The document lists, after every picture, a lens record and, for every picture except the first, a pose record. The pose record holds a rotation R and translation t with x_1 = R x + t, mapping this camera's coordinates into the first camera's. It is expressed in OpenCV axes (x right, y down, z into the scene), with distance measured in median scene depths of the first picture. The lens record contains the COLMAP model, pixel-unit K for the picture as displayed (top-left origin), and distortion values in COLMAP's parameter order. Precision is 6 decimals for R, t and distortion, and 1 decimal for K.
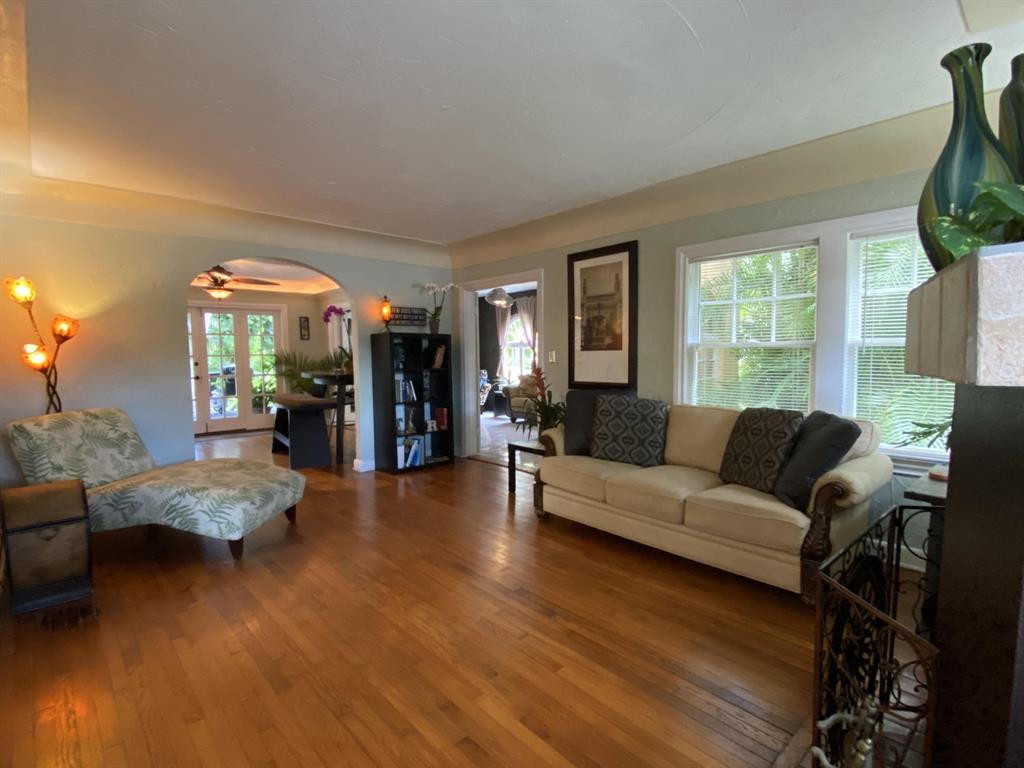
lens RADIAL K [[506.0, 0, 511.3], [0, 506.0, 389.4], [0, 0, 1]] dist [0.037939, -0.000679]
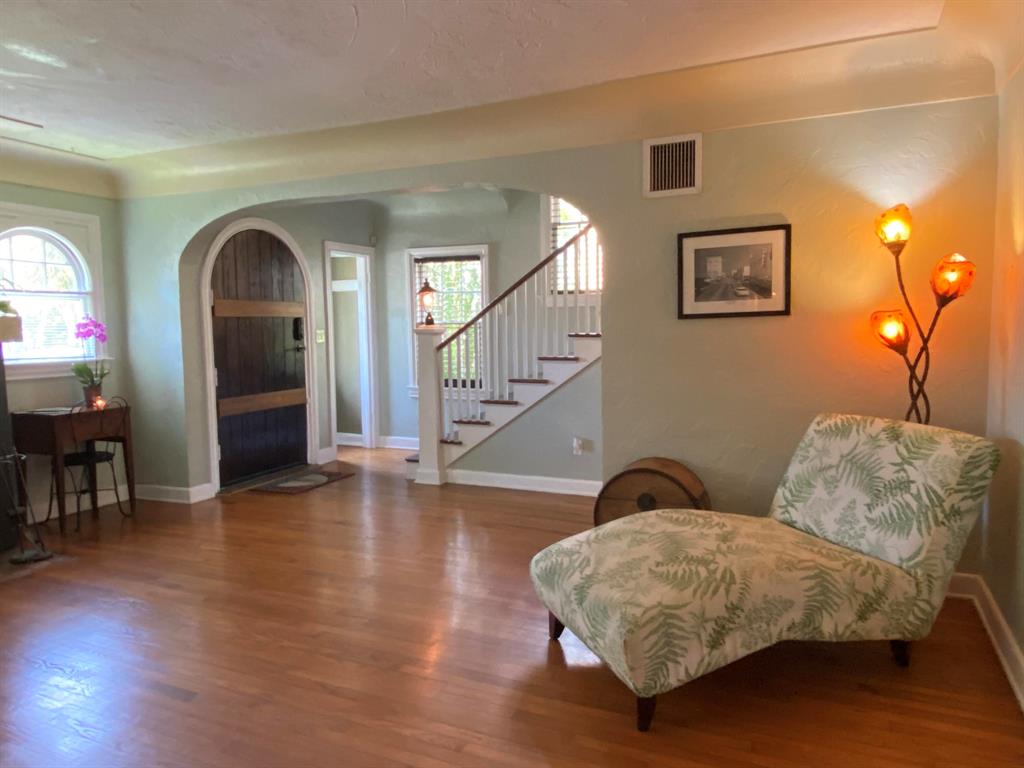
lens RADIAL K [[695.0, 0, 520.6], [0, 695.0, 391.9], [0, 0, 1]] dist [0.010518, -0.002771]
pose [[-0.914122, 0.057683, -0.401315, -0.106916], [-0.011027, 0.985924, 0.166829, -0.098494], [0.405289, 0.156927, -0.900619, 1.264575]]
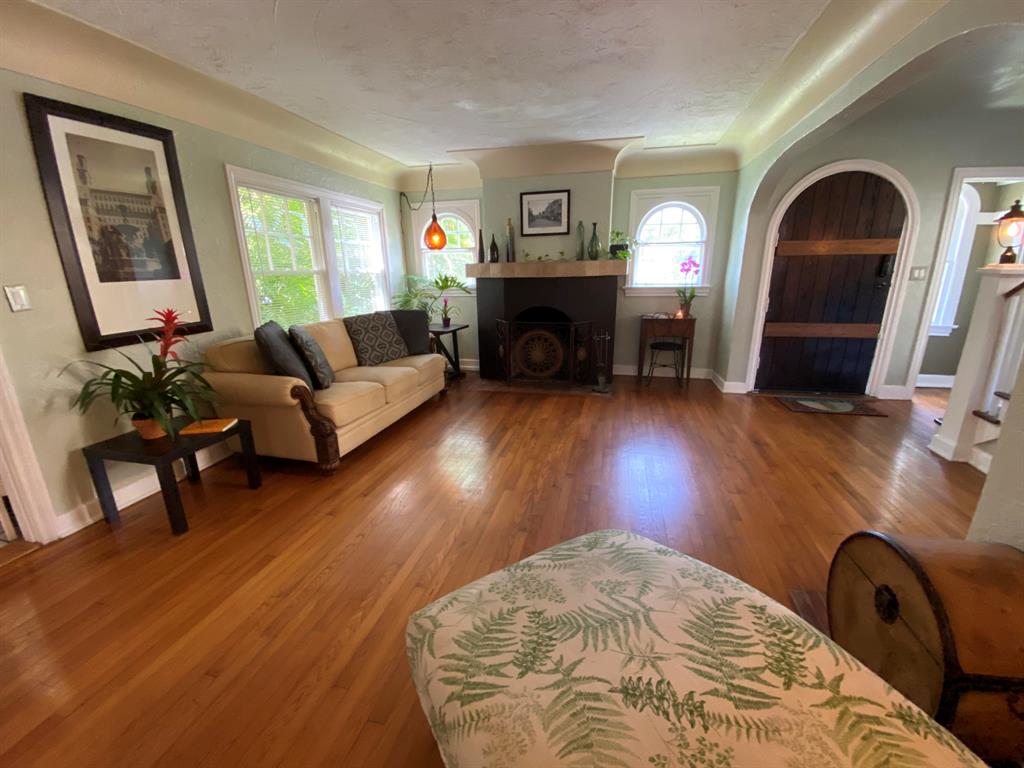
lens RADIAL K [[410.3, 0, 514.3], [0, 410.3, 390.3], [0, 0, 1]] dist [0.013644, -0.014036]
pose [[-0.556687, -0.220191, 0.801009, -0.584160], [0.082344, 0.944857, 0.316962, -0.073890], [-0.826631, 0.242407, -0.507858, 0.931313]]
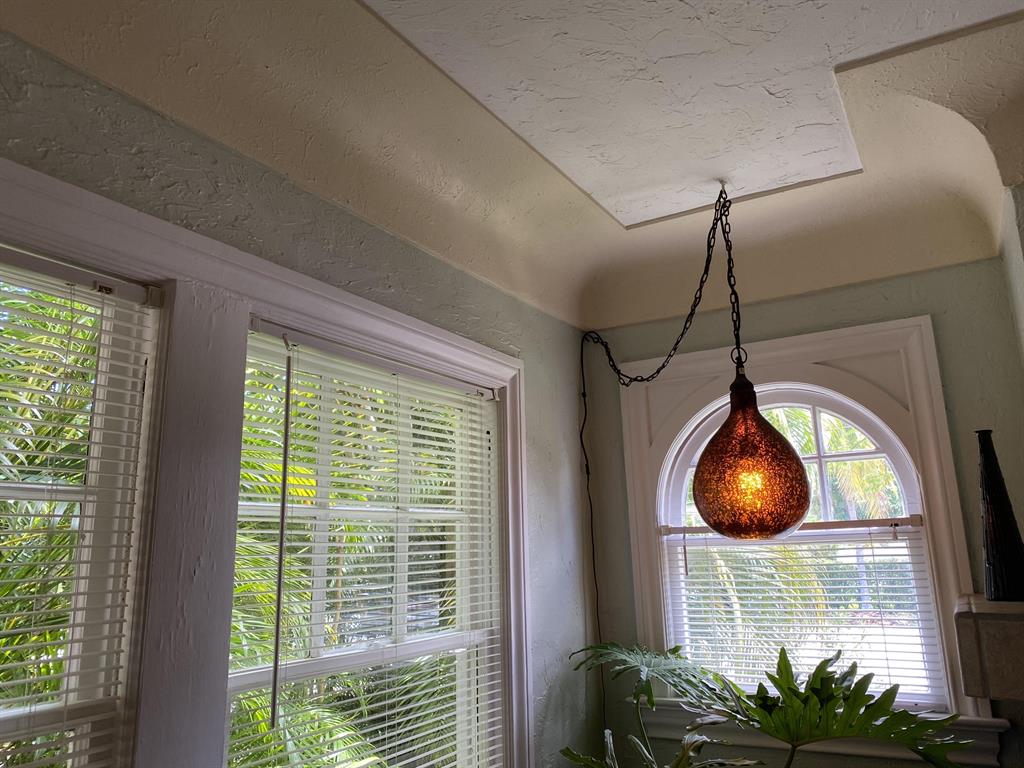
lens RADIAL K [[796.1, 0, 512.3], [0, 796.1, 380.4], [0, 0, 1]] dist [0.034618, -0.035814]
pose [[-0.282337, 0.222306, 0.933202, 0.127073], [0.098064, 0.974371, -0.202445, -0.105514], [-0.954290, 0.034356, -0.296901, 0.699342]]
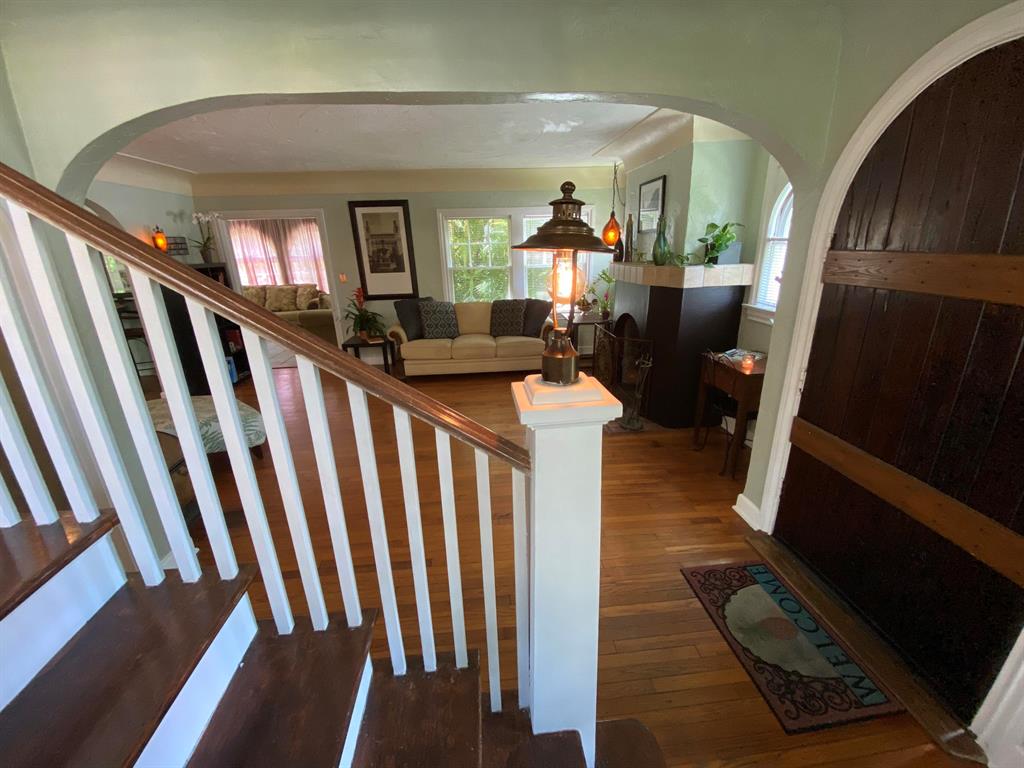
lens RADIAL K [[410.3, 0, 516.1], [0, 410.3, 392.1], [0, 0, 1]] dist [0.013644, -0.014036]
pose [[0.599365, -0.272668, 0.752604, -0.640395], [0.080699, 0.955989, 0.282086, -0.052866], [-0.796397, -0.108338, 0.594991, -0.086206]]
